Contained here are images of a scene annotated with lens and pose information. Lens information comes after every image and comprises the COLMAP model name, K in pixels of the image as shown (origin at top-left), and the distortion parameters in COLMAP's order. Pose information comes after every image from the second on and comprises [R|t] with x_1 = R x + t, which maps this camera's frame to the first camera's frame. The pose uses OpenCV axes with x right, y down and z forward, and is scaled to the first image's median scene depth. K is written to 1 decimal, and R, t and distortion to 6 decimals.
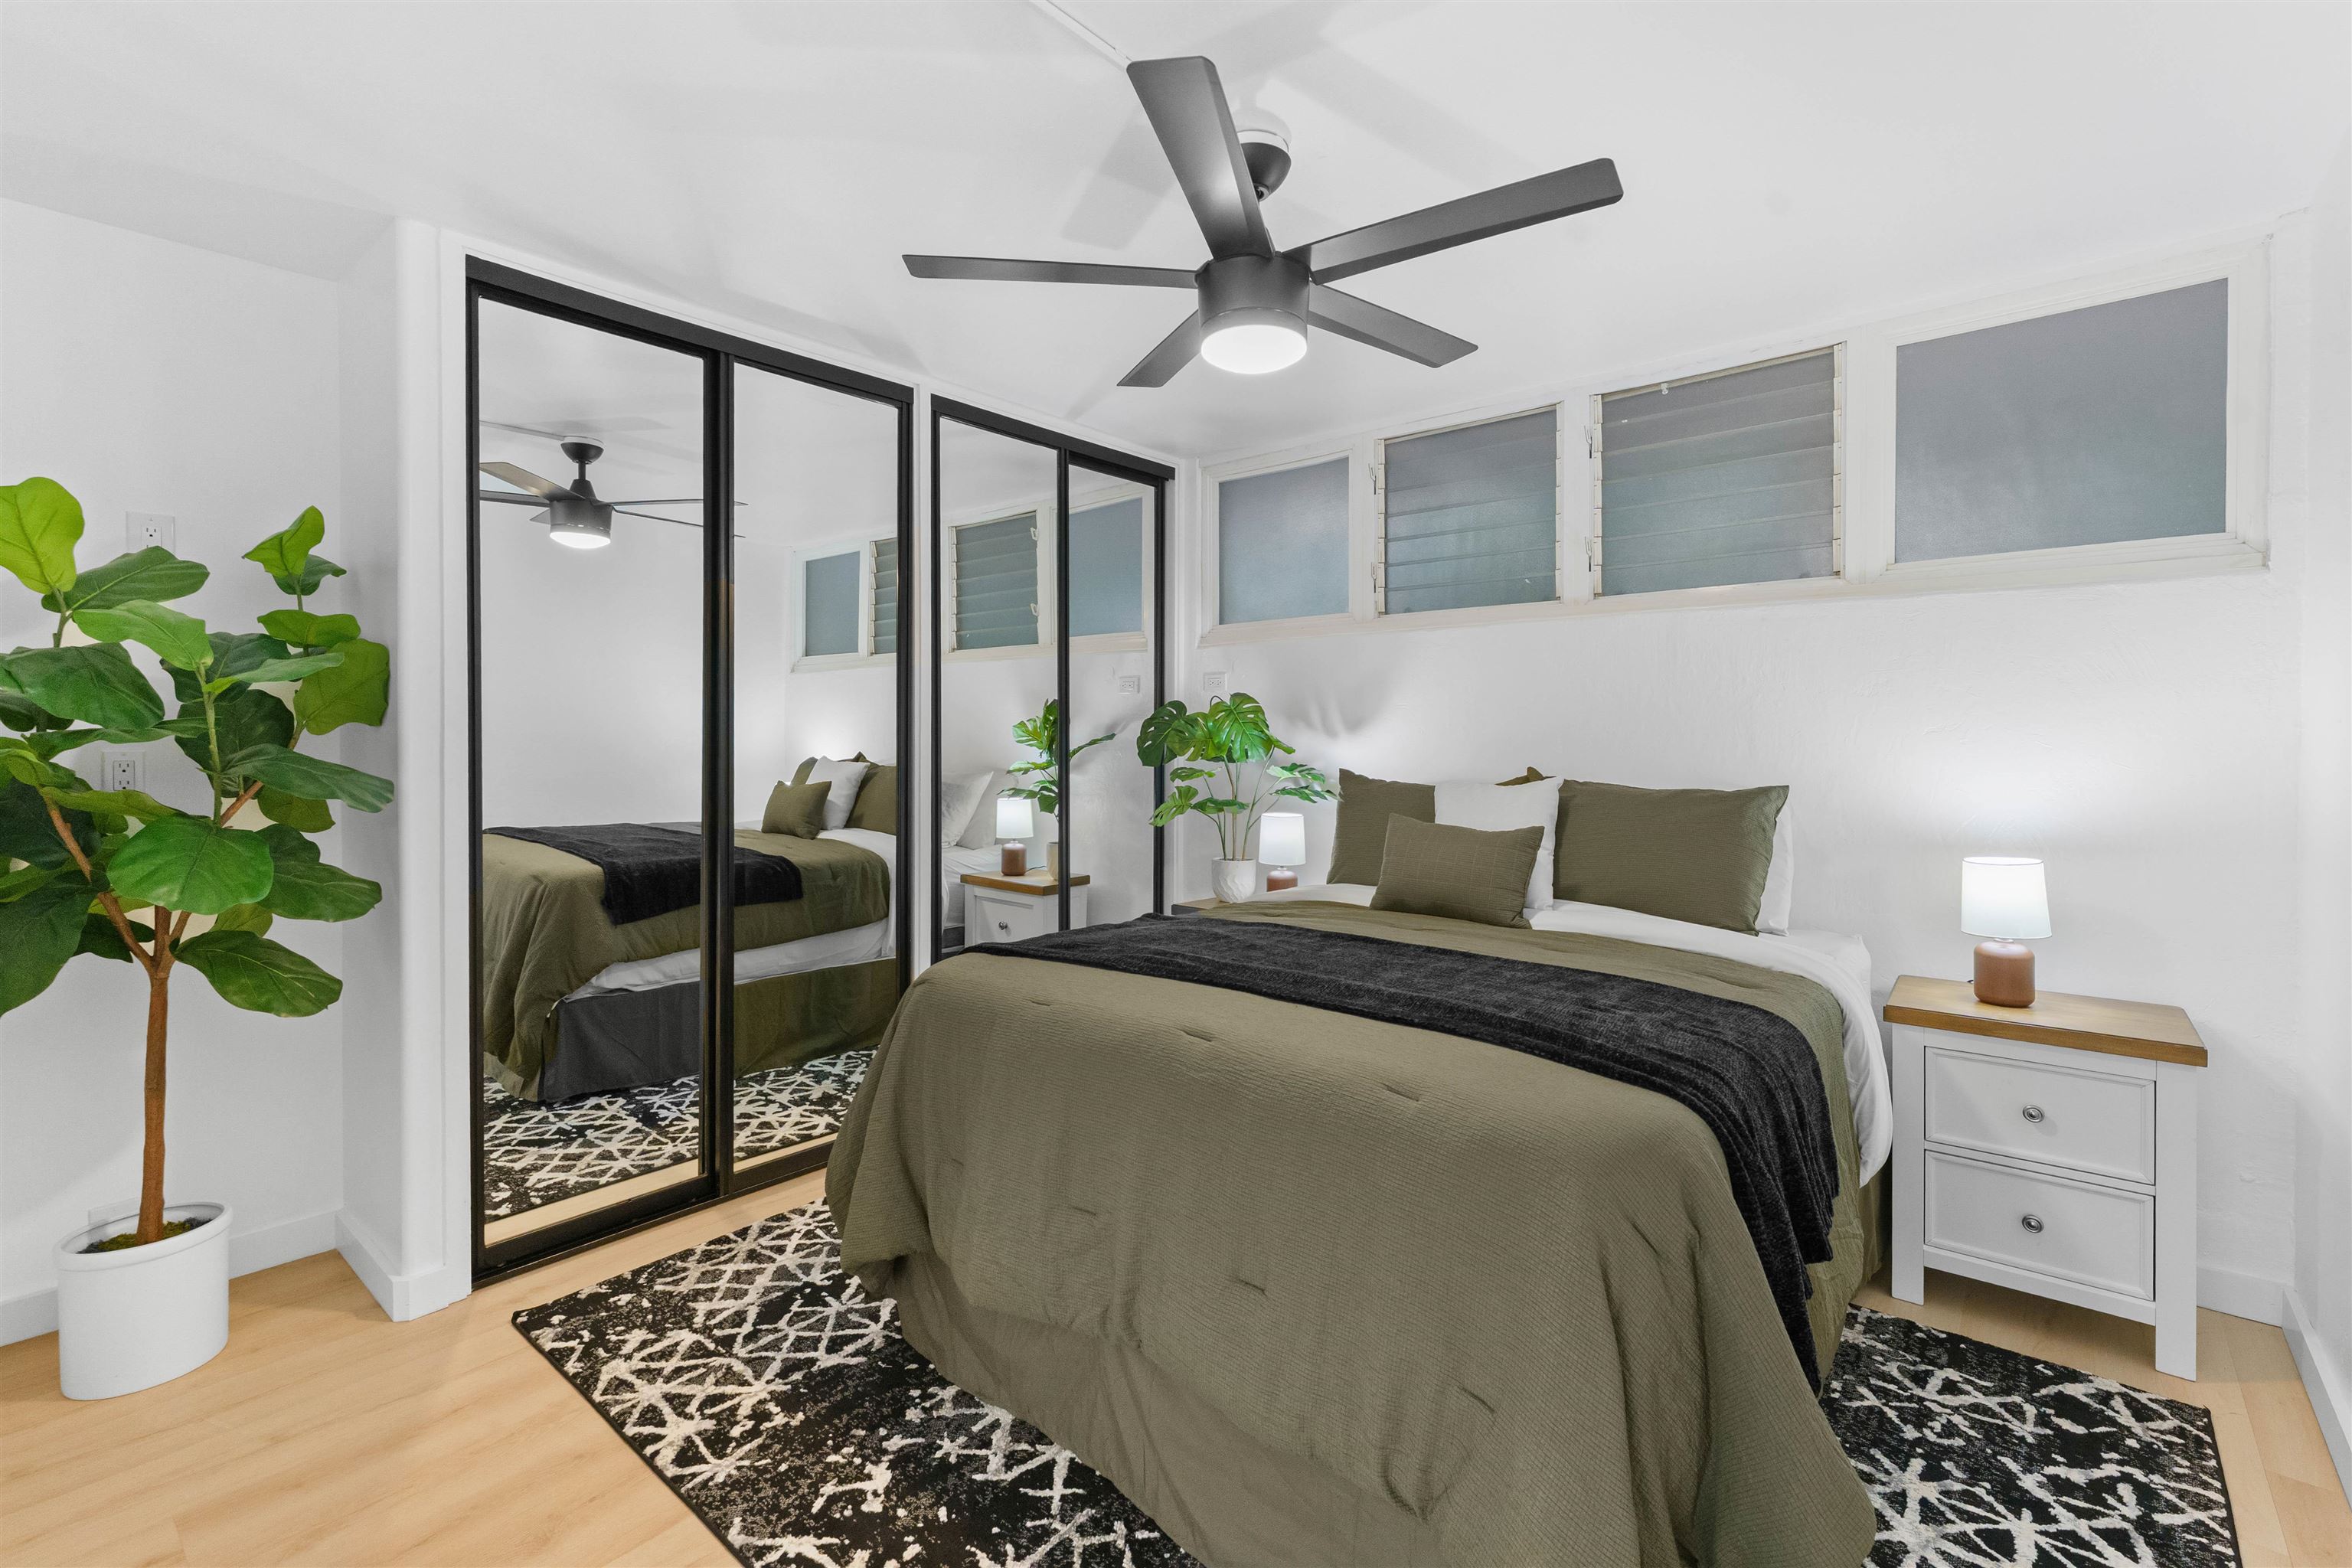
lens RADIAL K [[1041.5, 0, 1176.2], [0, 1041.5, 739.5], [0, 0, 1]] dist [0.000004, -0.000020]
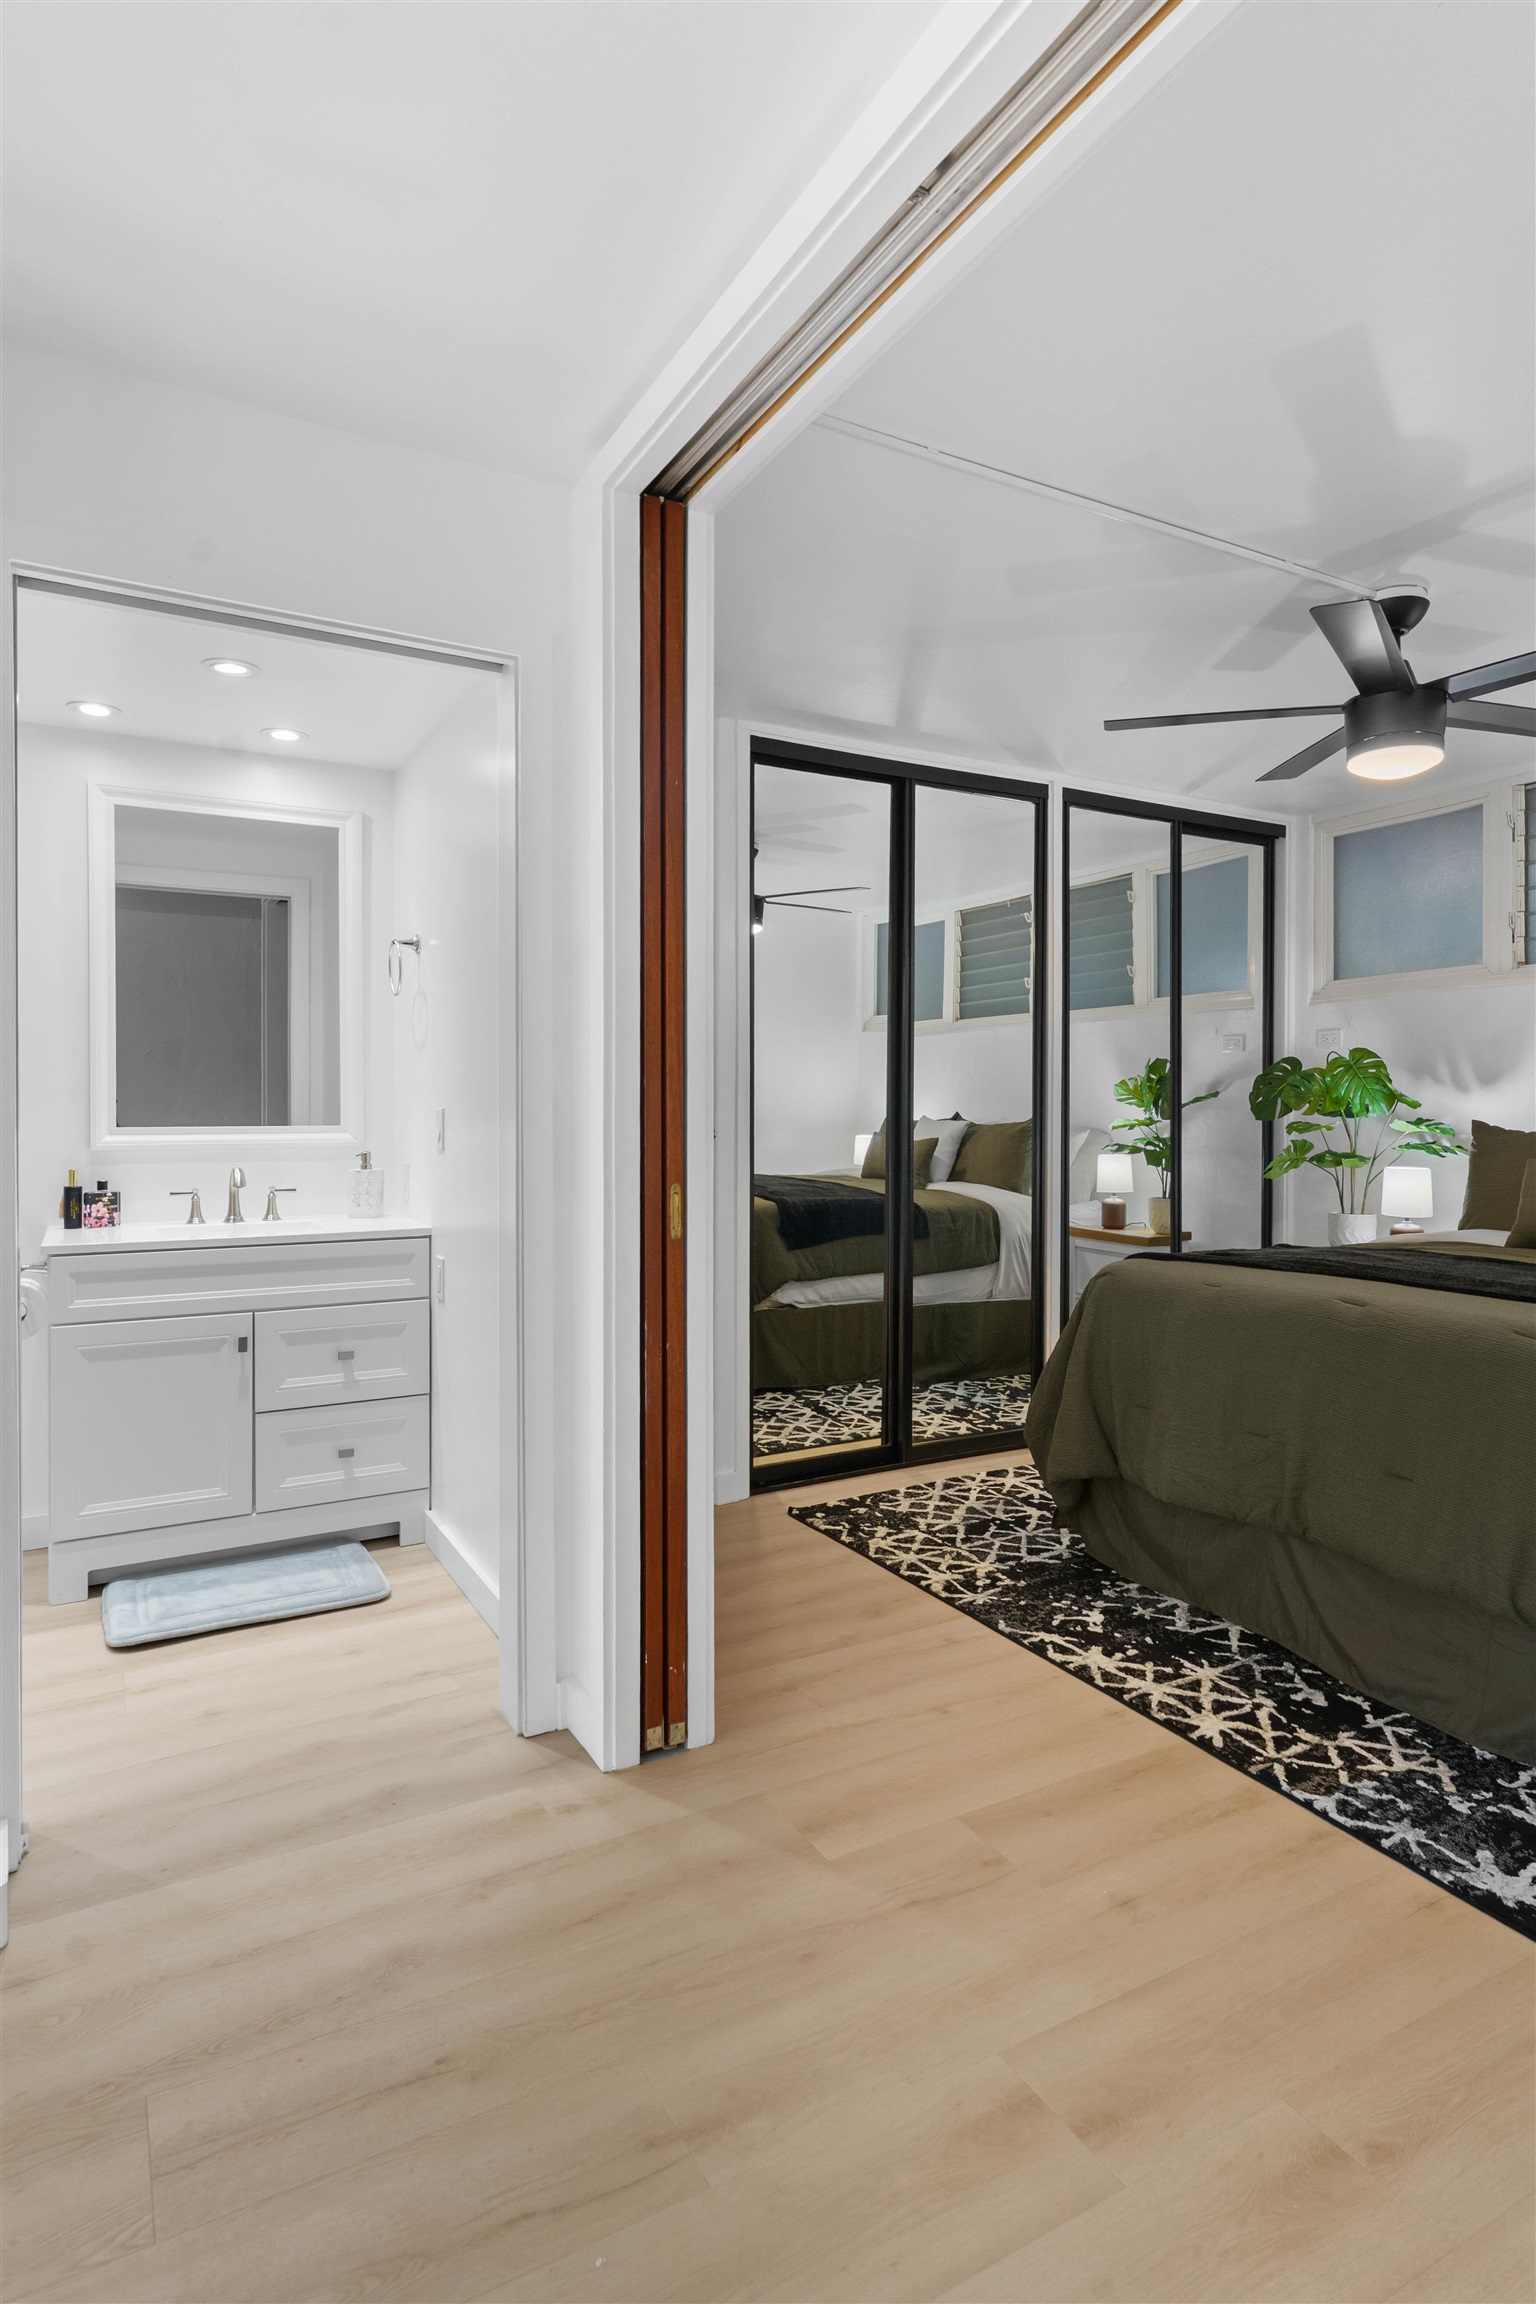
lens RADIAL K [[1239.6, 0, 772.5], [0, 1239.6, 1118.3], [0, 0, 1]] dist [0.001968, 0.000342]
pose [[0.937914, 0.002117, -0.346862, -0.072124], [-0.001299, 0.999996, 0.002590, 0.027151], [0.346866, -0.001978, 0.937912, -0.422676]]
